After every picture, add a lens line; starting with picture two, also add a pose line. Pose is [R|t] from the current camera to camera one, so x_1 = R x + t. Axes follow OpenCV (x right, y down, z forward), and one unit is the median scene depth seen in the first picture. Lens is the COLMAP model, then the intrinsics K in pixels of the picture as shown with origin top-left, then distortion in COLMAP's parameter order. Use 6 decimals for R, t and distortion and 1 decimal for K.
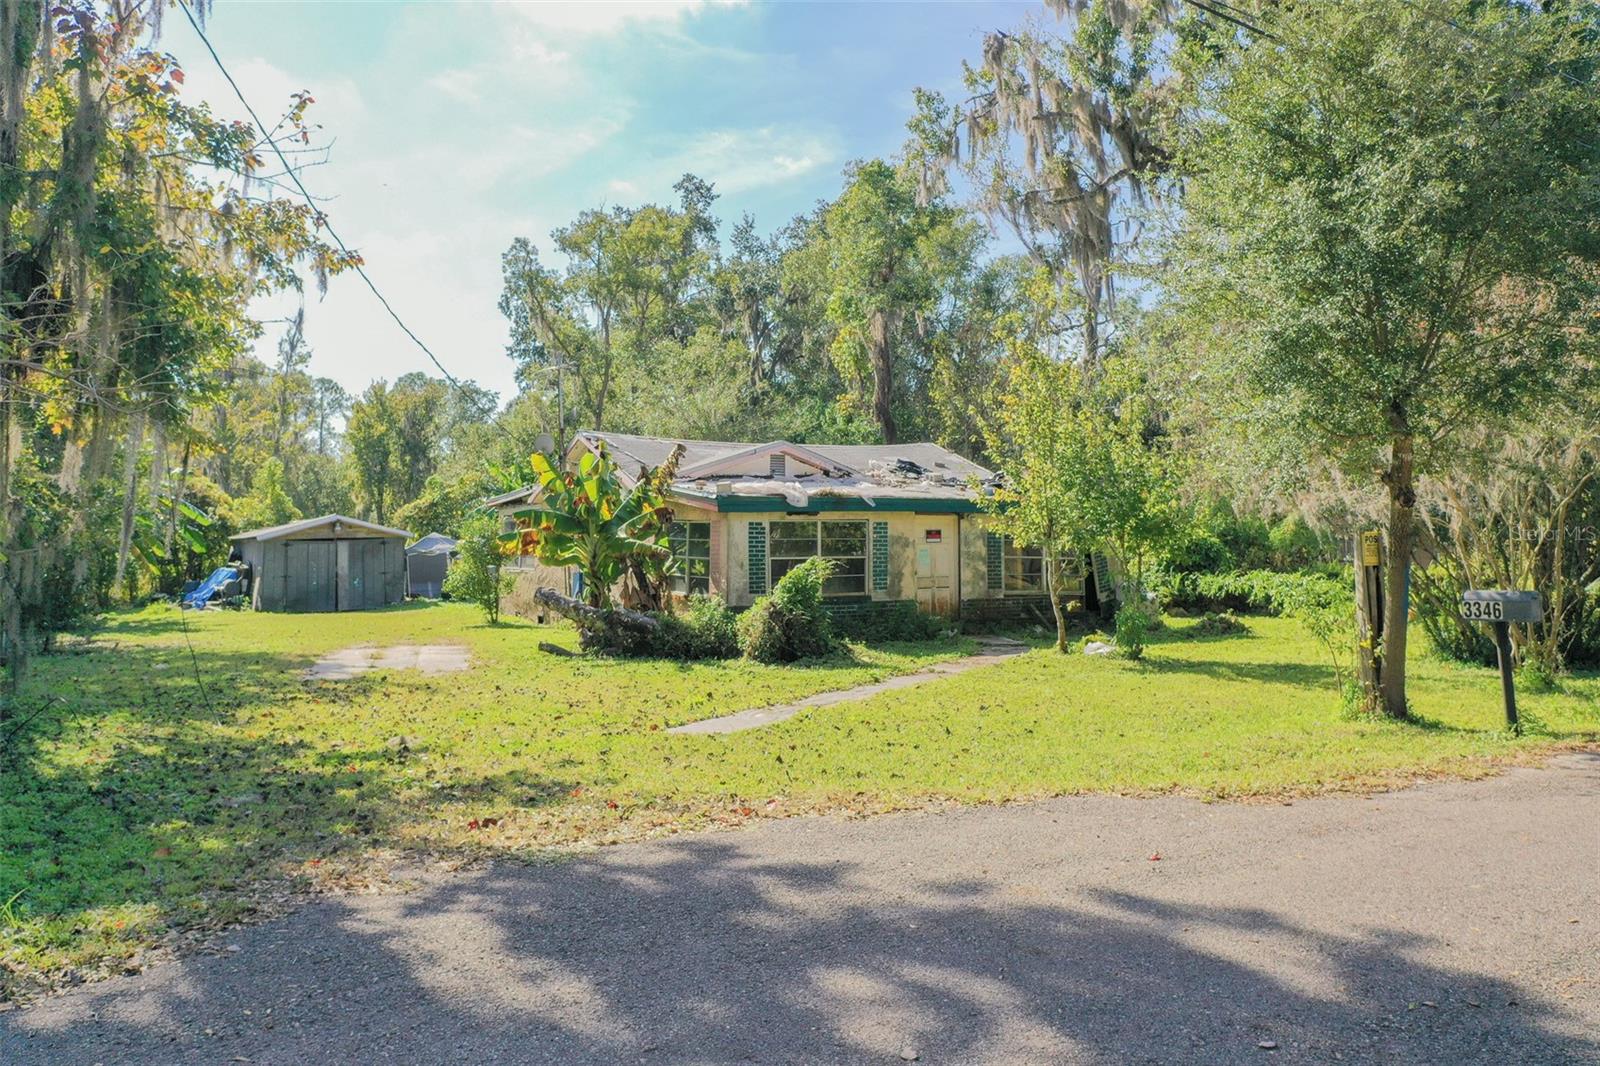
lens RADIAL K [[1259.9, 0, 796.0], [0, 1259.9, 514.0], [0, 0, 1]] dist [0.002069, 0.005540]
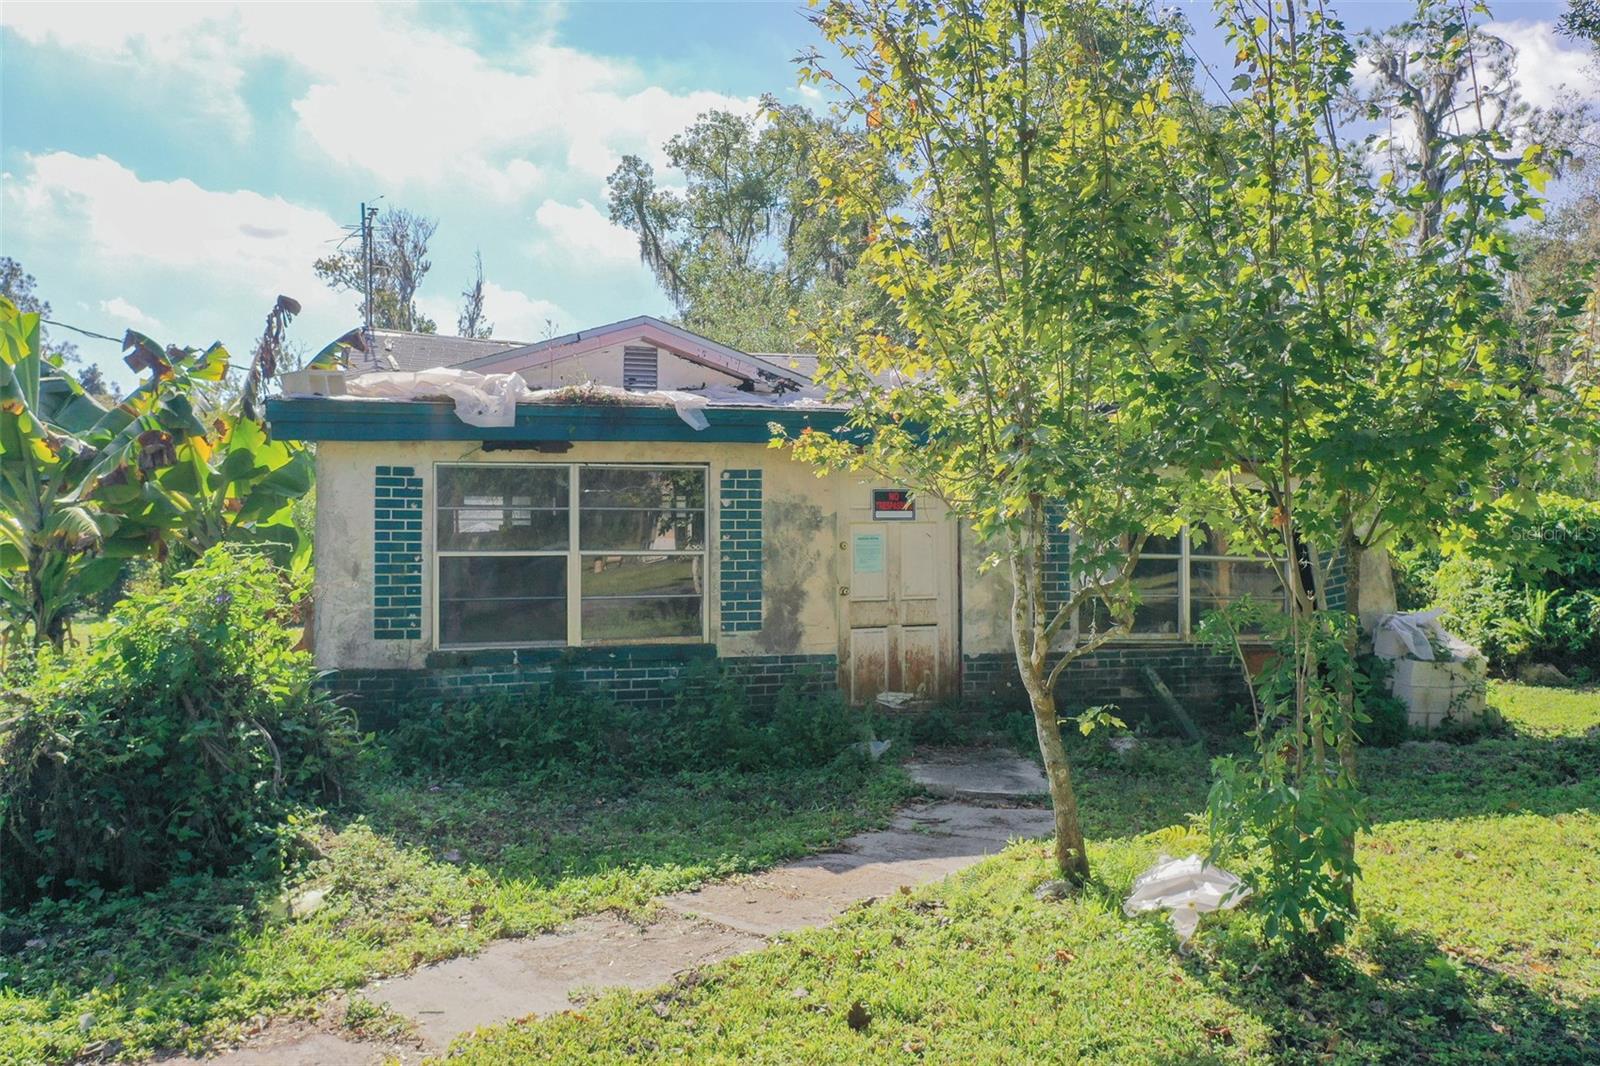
lens RADIAL K [[1259.9, 0, 798.8], [0, 1259.9, 518.6], [0, 0, 1]] dist [0.002069, 0.005540]
pose [[0.968854, -0.002550, -0.247618, 0.101512], [0.003285, 0.999991, 0.002555, 0.011617], [0.247609, -0.003289, 0.968854, 0.319325]]
